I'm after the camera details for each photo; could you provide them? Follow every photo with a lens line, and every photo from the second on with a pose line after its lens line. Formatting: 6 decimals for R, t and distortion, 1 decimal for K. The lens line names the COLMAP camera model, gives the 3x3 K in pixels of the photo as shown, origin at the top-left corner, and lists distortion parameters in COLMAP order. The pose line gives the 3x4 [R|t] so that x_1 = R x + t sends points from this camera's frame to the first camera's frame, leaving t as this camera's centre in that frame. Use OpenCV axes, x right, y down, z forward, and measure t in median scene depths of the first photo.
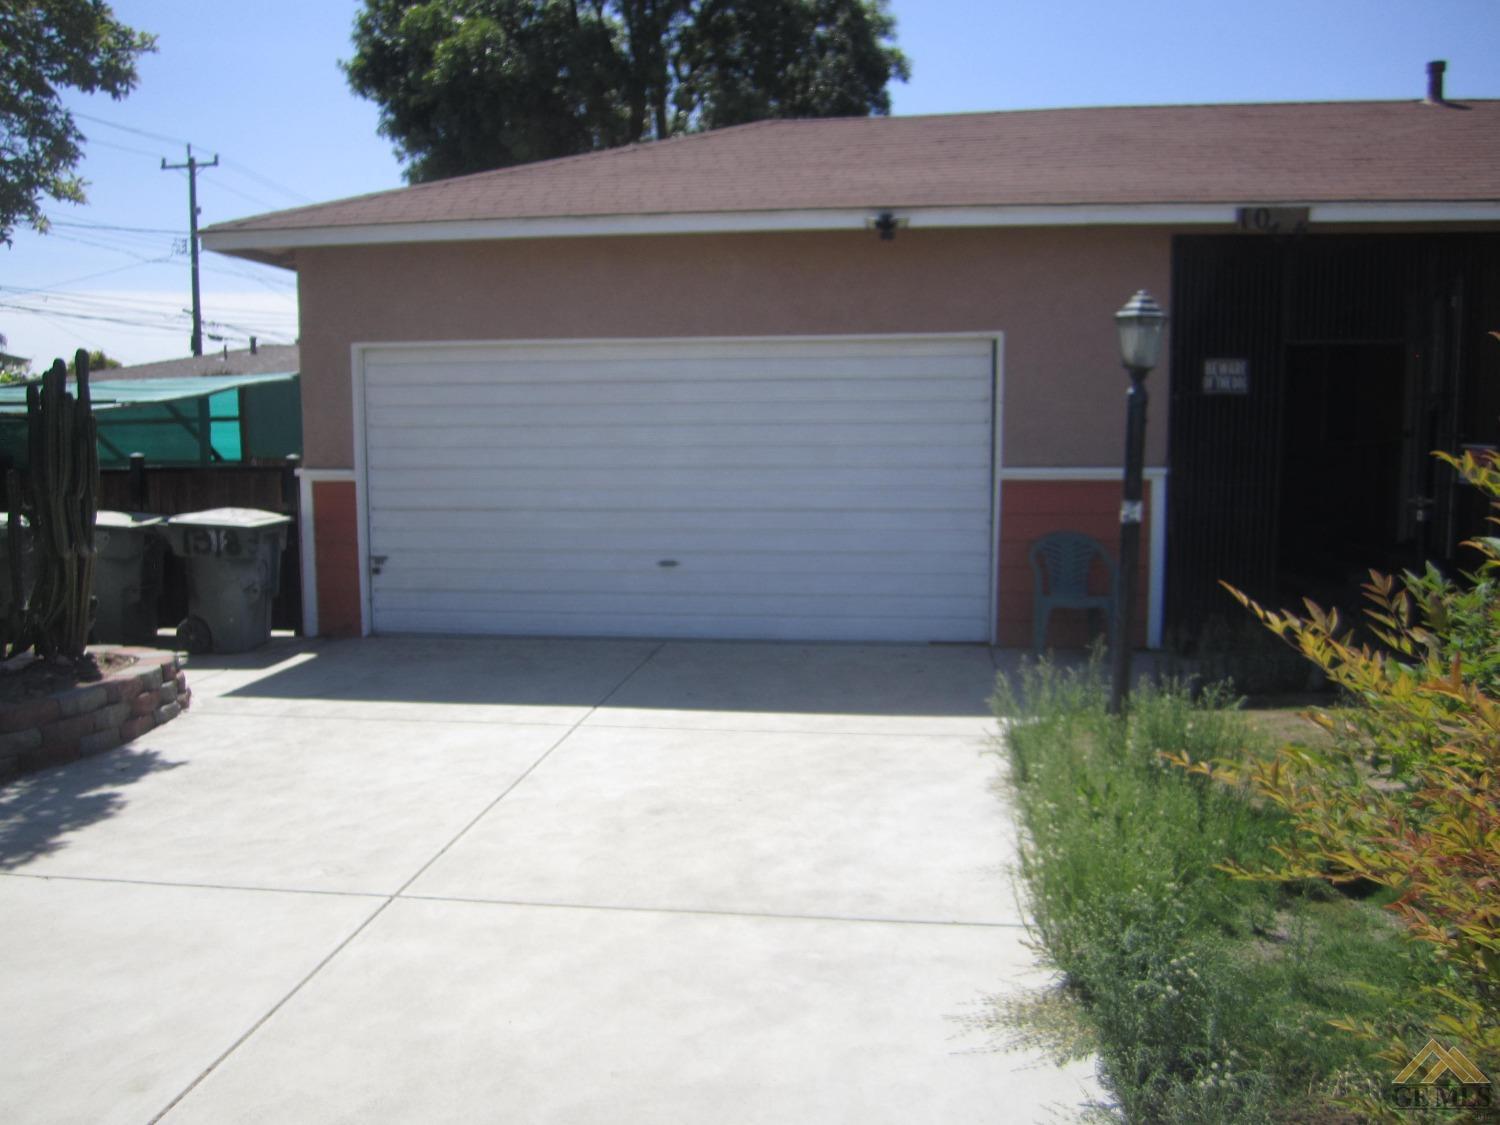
lens RADIAL K [[1230.2, 0, 748.4], [0, 1230.2, 561.3], [0, 0, 1]] dist [-0.073421, 0.028905]
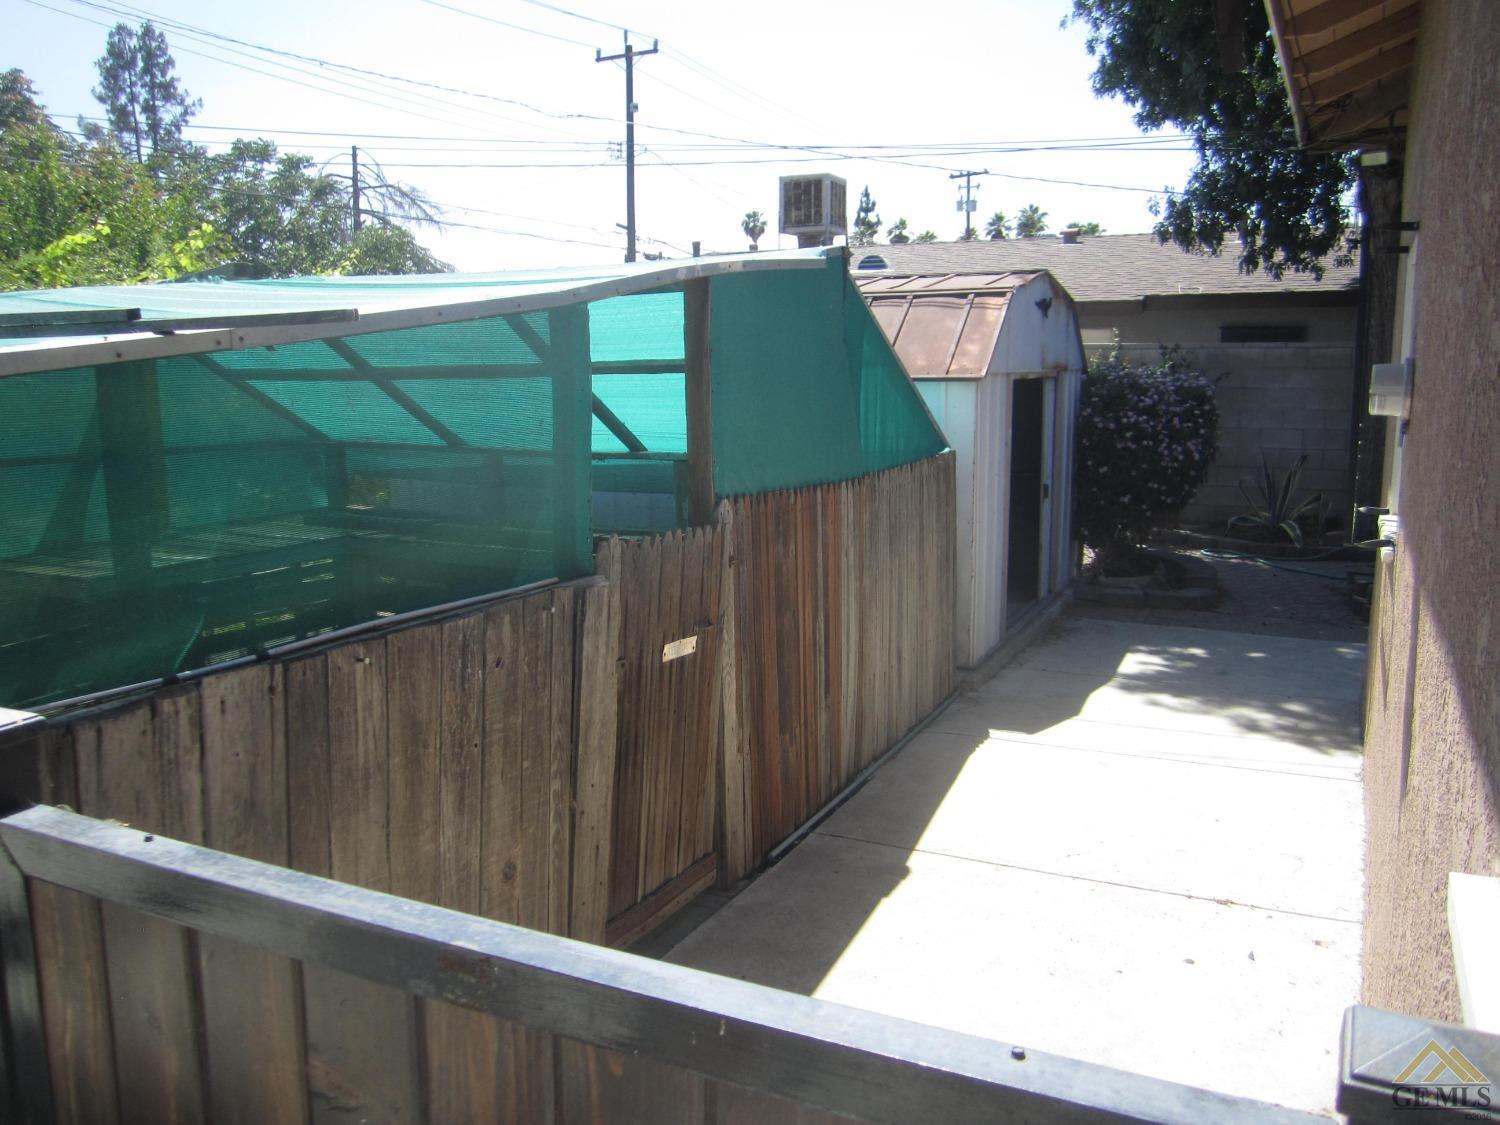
lens RADIAL K [[1230.2, 0, 750.3], [0, 1230.2, 561.4], [0, 0, 1]] dist [-0.073421, 0.028905]
pose [[0.944934, 0.048742, -0.323611, -0.084207], [-0.030459, 0.997653, 0.061326, -0.025286], [0.325841, -0.048092, 0.944201, 0.197274]]
